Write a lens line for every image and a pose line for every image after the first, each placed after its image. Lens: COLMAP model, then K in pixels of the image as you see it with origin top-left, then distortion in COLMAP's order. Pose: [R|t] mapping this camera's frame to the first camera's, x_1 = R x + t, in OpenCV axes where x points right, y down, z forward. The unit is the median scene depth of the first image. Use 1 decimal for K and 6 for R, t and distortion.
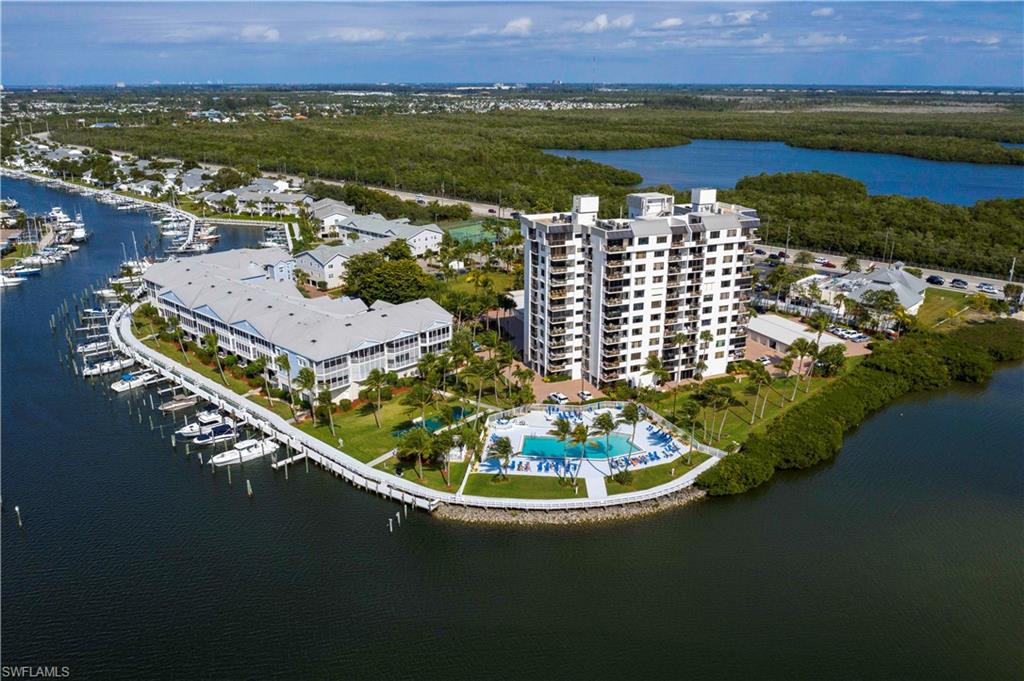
lens RADIAL K [[807.1, 0, 512.0], [0, 807.1, 340.5], [0, 0, 1]] dist [-0.042209, 0.003890]
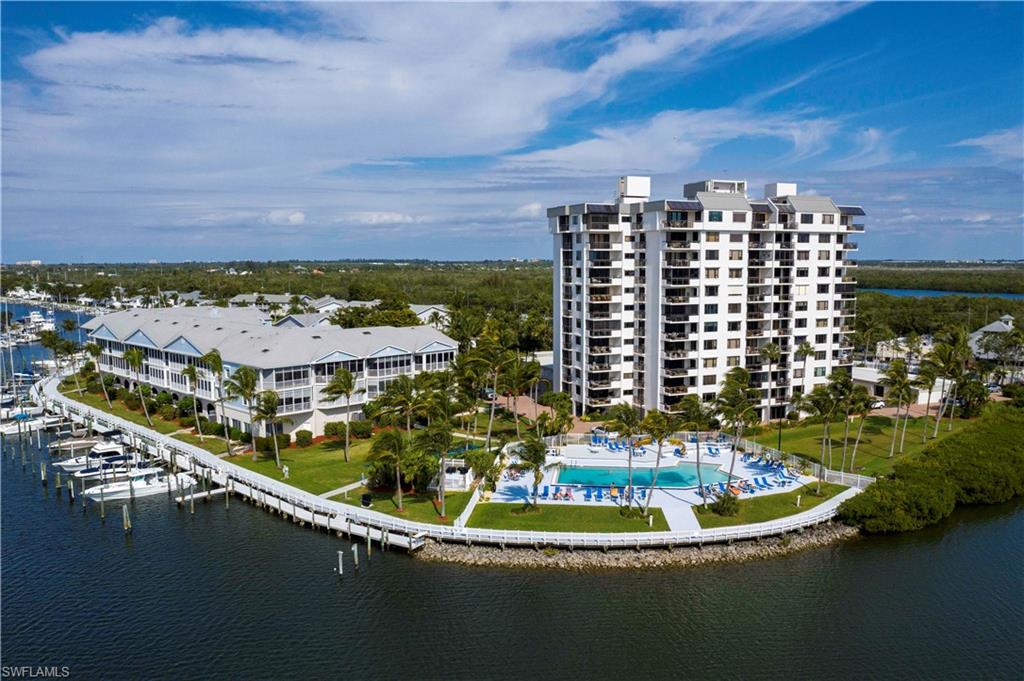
lens RADIAL K [[807.1, 0, 512.0], [0, 807.1, 340.5], [0, 0, 1]] dist [-0.042209, 0.003890]
pose [[0.999826, -0.002833, -0.018416, -0.010716], [-0.001095, 0.977721, -0.209906, 0.140044], [0.018600, 0.209890, 0.977548, 0.287728]]
